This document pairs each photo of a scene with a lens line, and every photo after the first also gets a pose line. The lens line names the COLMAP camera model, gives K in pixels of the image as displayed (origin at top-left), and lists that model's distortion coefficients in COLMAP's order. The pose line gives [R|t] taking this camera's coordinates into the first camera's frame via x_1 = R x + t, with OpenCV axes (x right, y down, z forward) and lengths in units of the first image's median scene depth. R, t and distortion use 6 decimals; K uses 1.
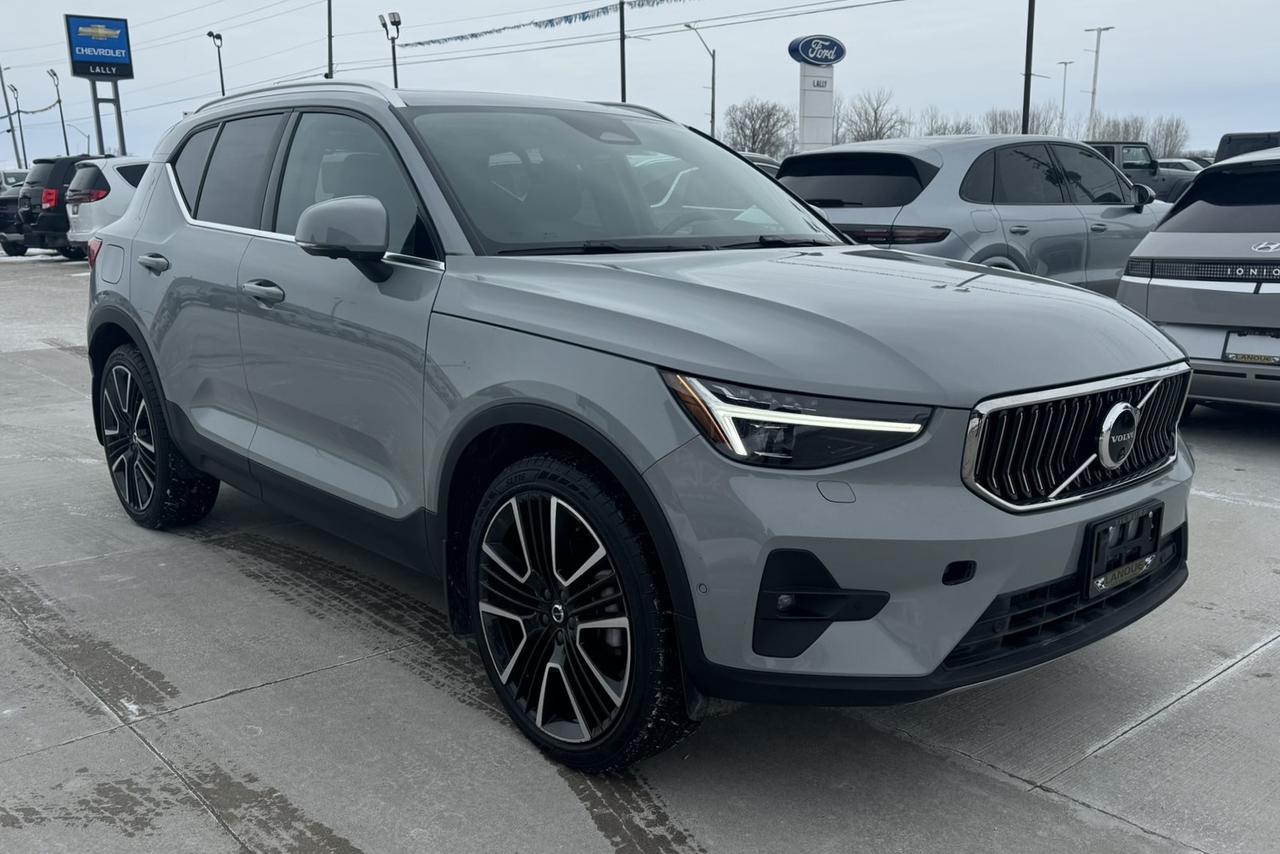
lens RADIAL K [[1194.0, 0, 638.5], [0, 1194.0, 421.4], [0, 0, 1]] dist [0.045091, 0.000000]
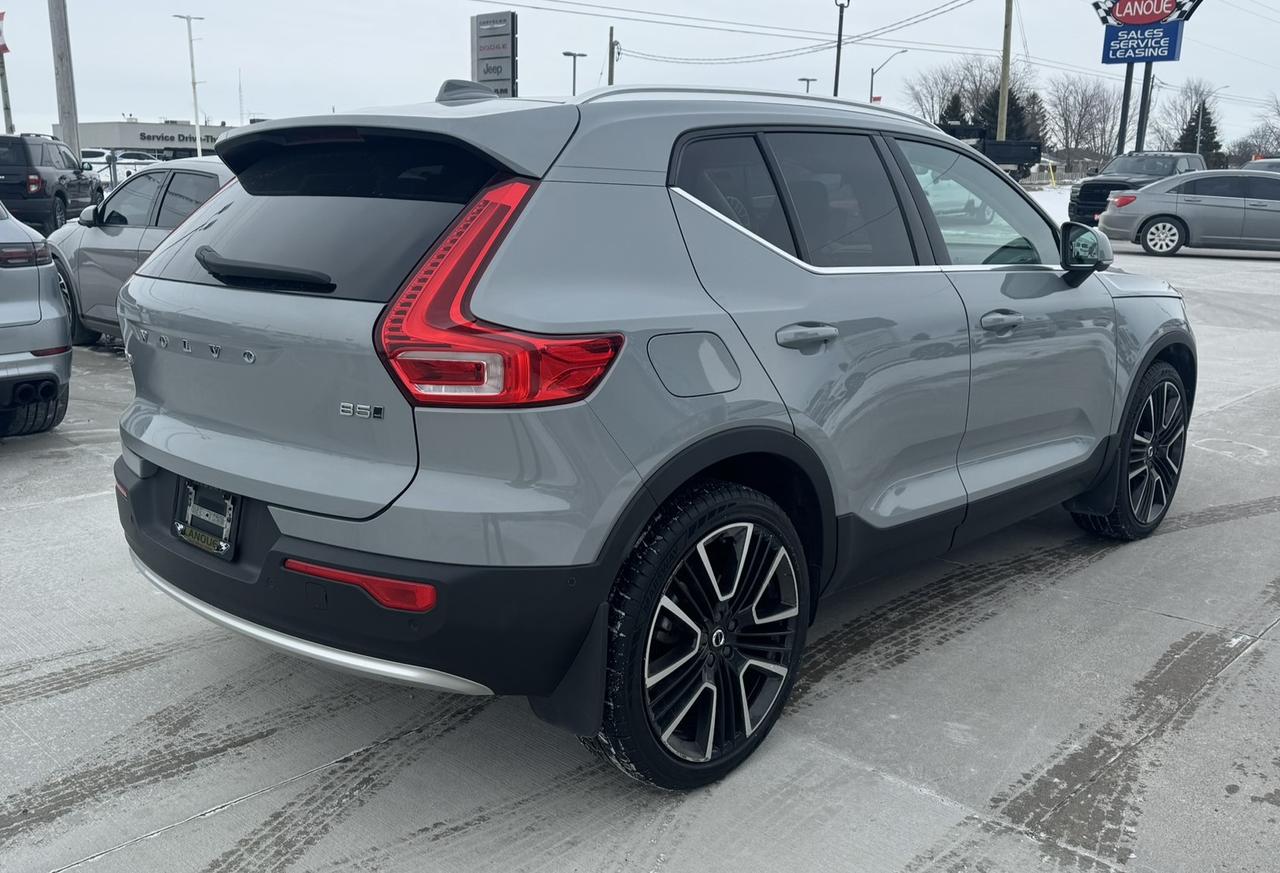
lens RADIAL K [[1120.2, 0, 635.3], [0, 1120.2, 435.9], [0, 0, 1]] dist [0.014569, -0.014539]
pose [[-0.075745, -0.213781, 0.973941, -1.559745], [0.177885, 0.958181, 0.224157, -0.362439], [-0.981132, 0.190228, -0.034549, 1.720895]]
